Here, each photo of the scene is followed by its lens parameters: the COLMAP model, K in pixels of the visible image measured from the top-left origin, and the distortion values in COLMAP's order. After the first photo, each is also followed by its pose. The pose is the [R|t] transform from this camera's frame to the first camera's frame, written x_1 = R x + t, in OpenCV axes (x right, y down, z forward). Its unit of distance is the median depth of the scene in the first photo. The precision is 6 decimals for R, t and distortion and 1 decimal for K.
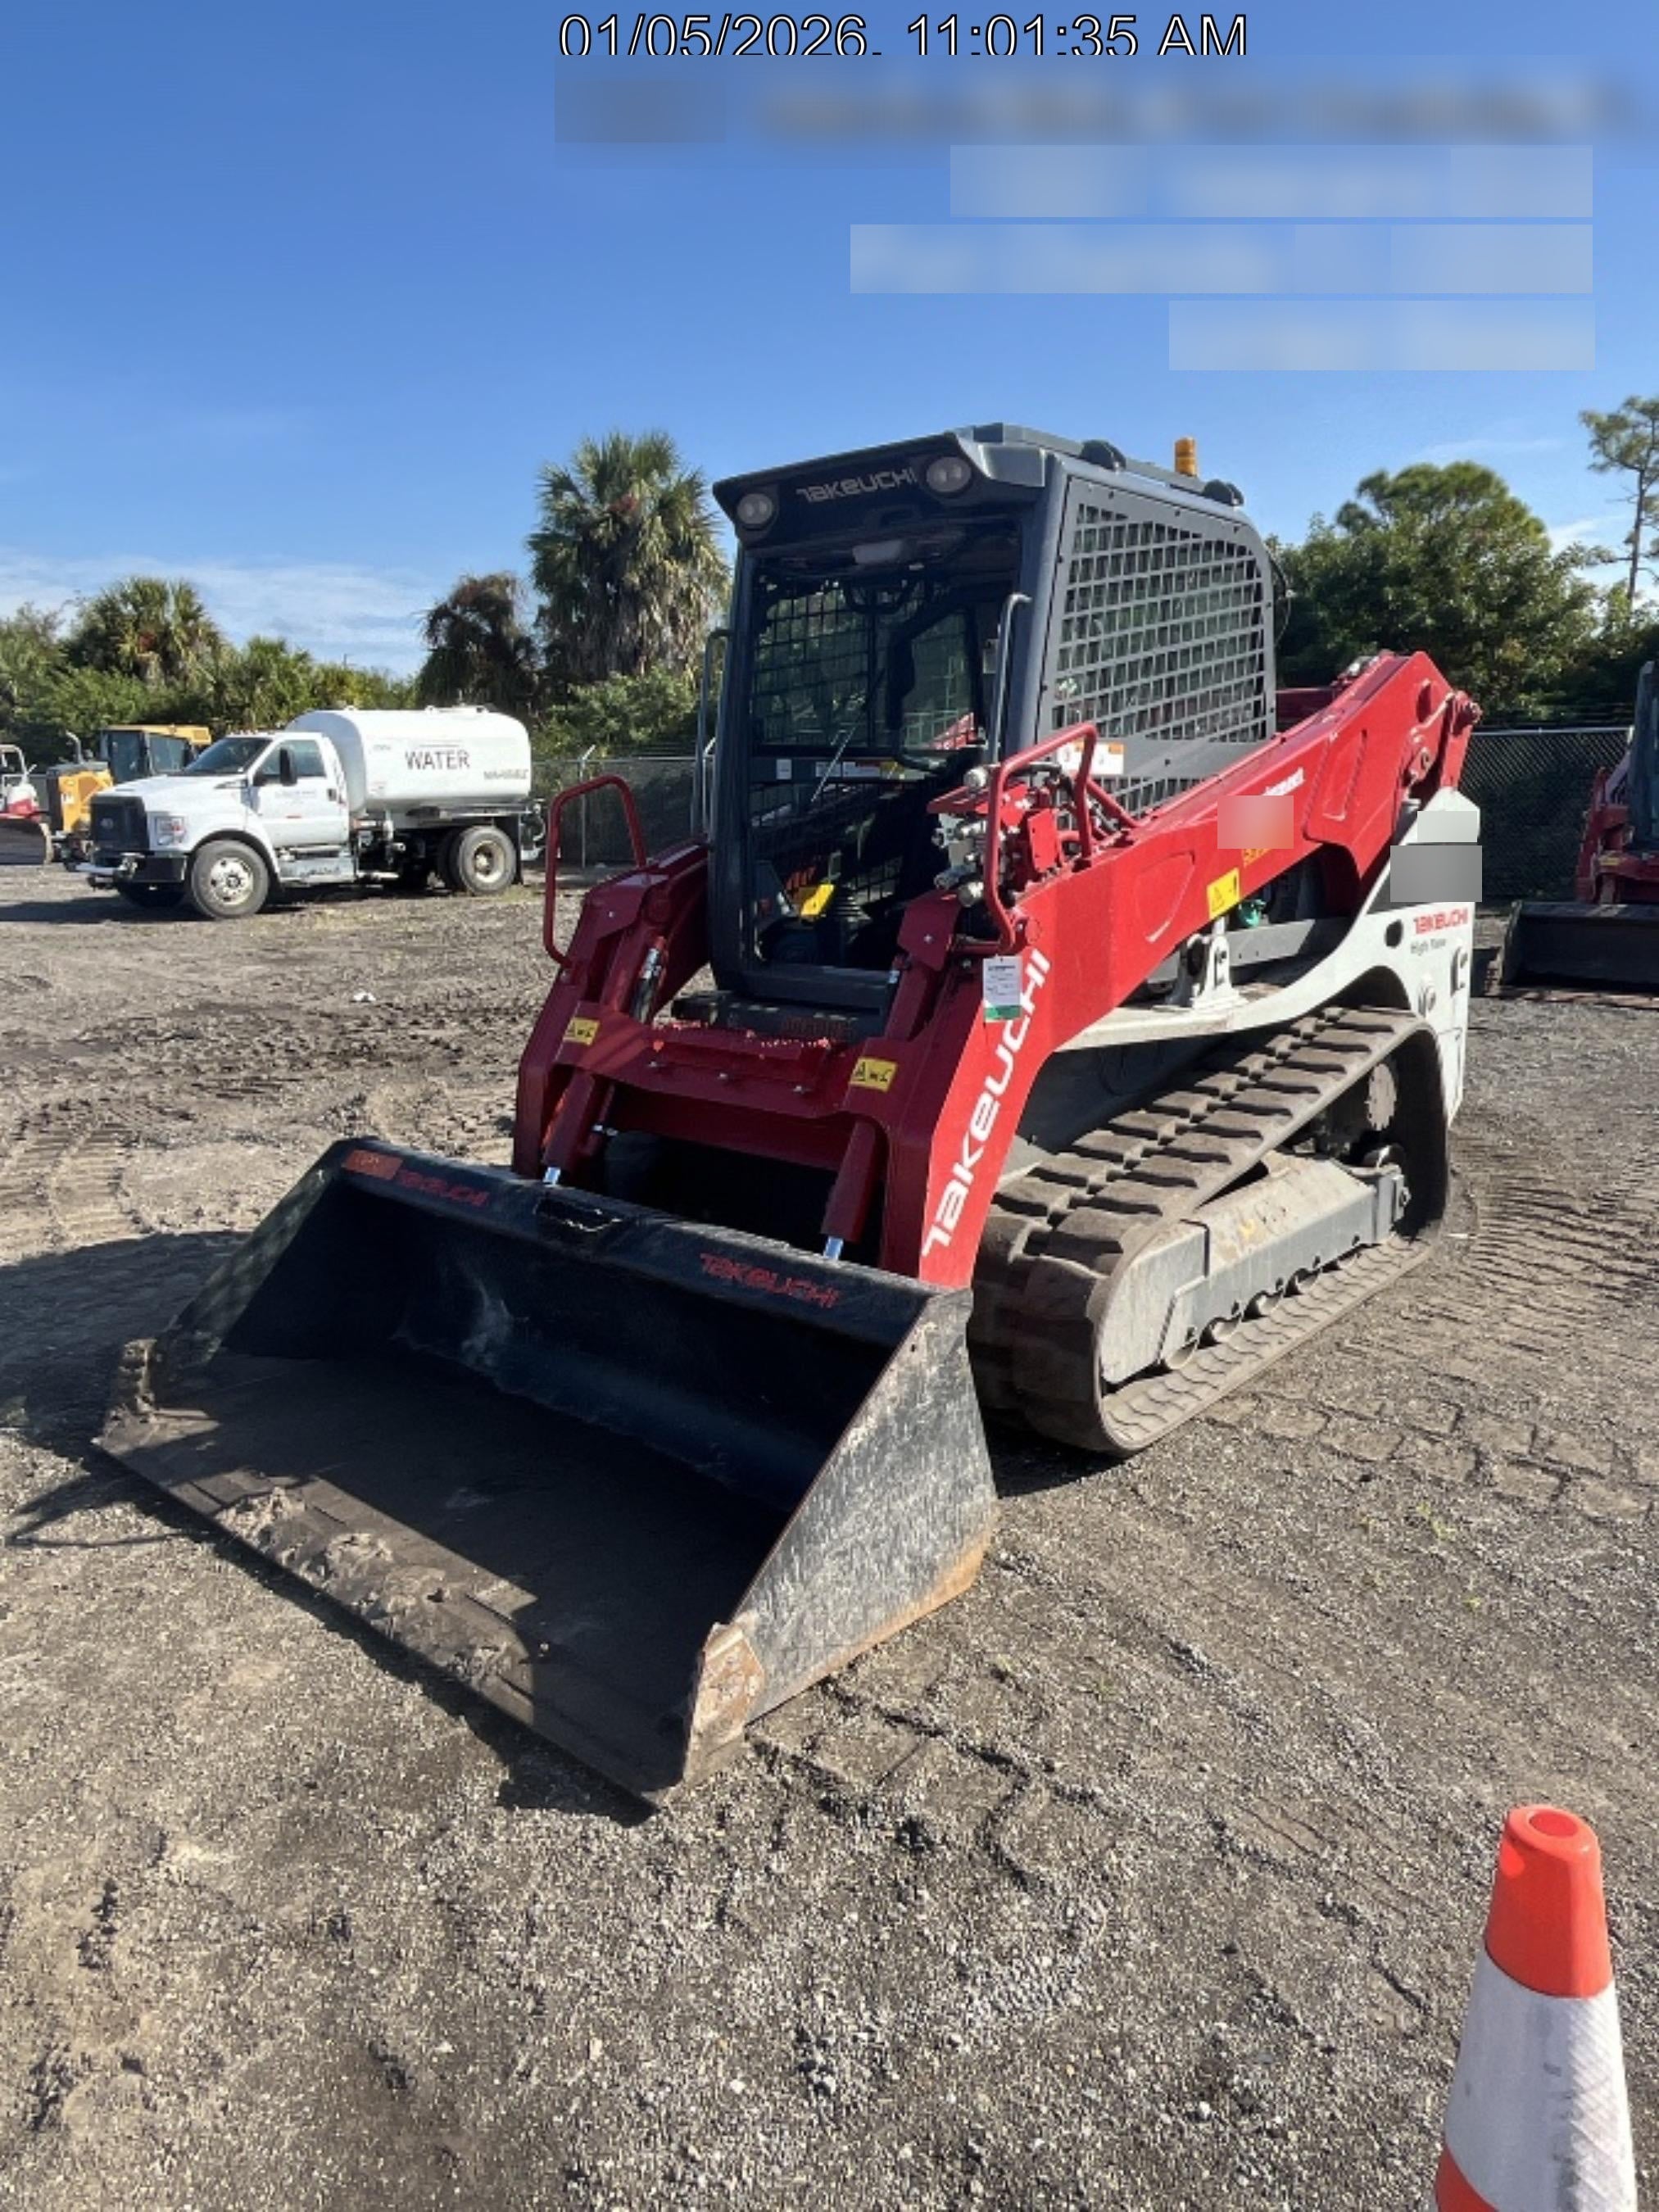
lens RADIAL K [[1546.7, 0, 829.5], [0, 1546.7, 1106.0], [0, 0, 1]] dist [-0.009517, 0.001018]
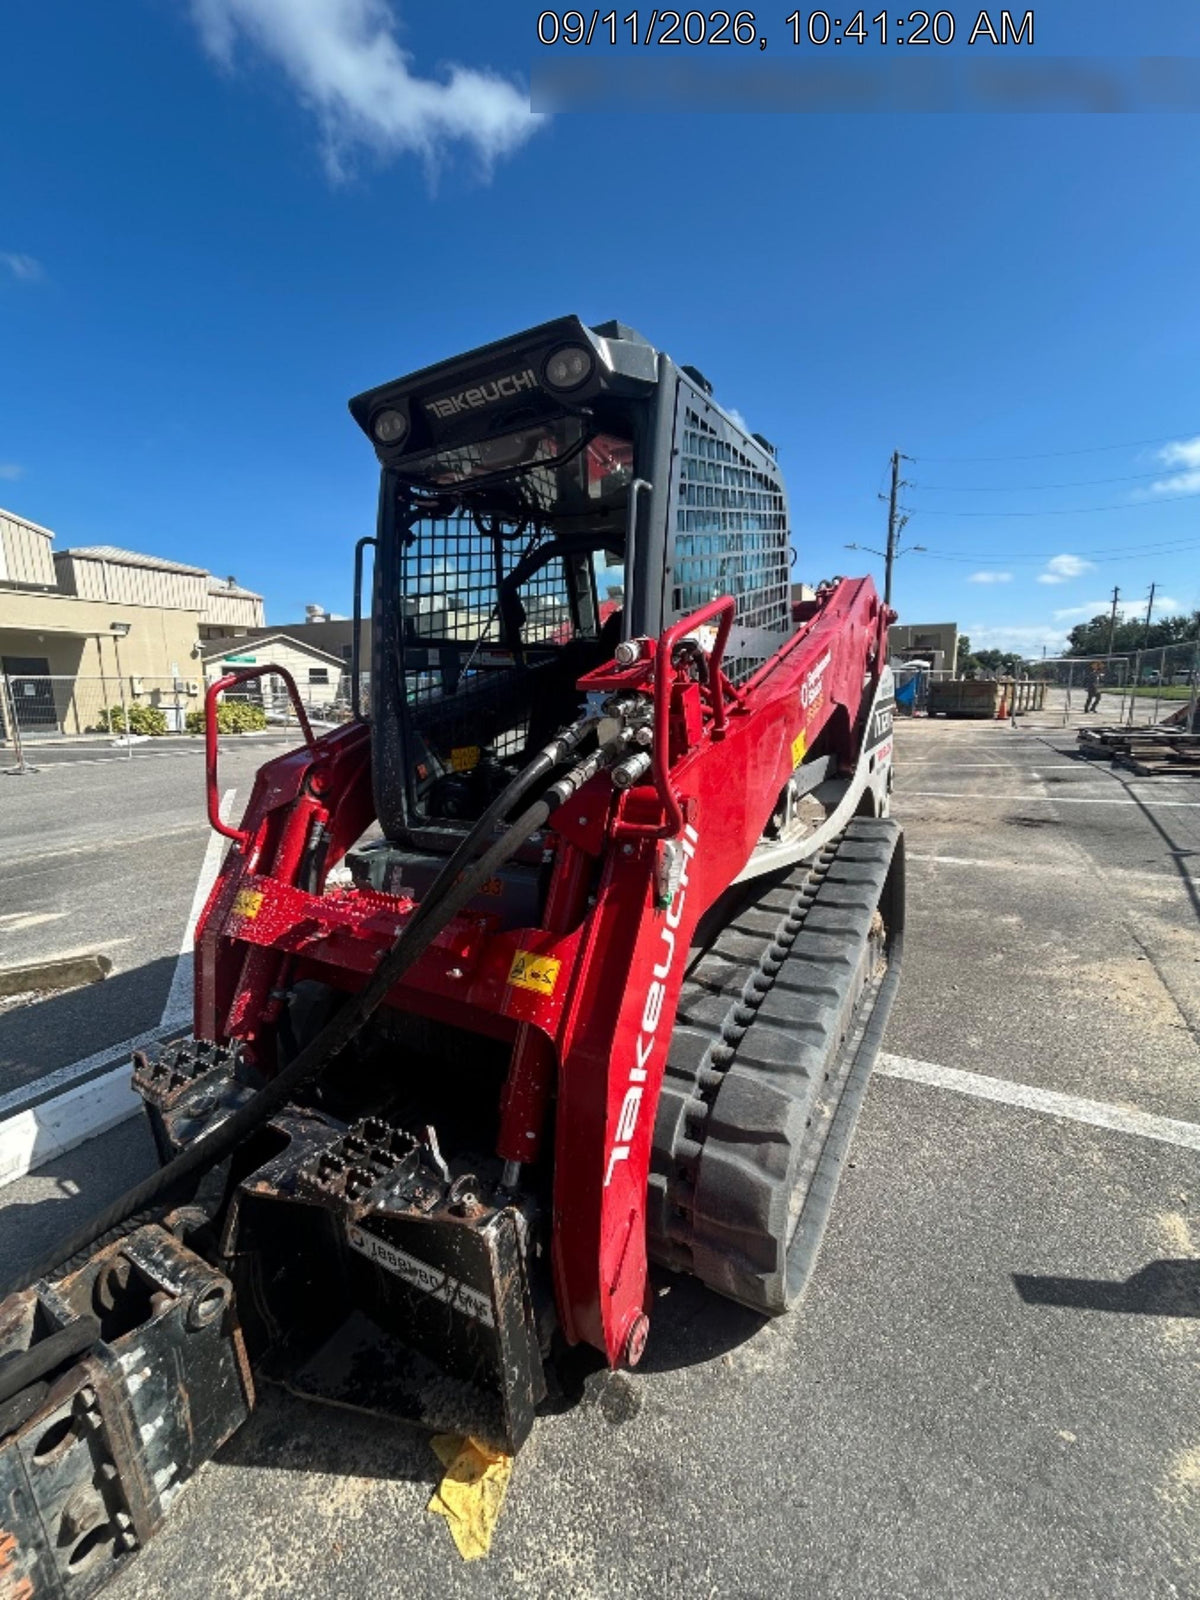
lens RADIAL K [[661.8, 0, 600.0], [0, 661.8, 800.0], [0, 0, 1]] dist [-0.000031, 0.000014]
pose [[0.983134, -0.055702, 0.174197, 0.003618], [0.059434, 0.998099, -0.016281, -0.109169], [-0.172959, 0.026359, 0.984576, 0.570445]]
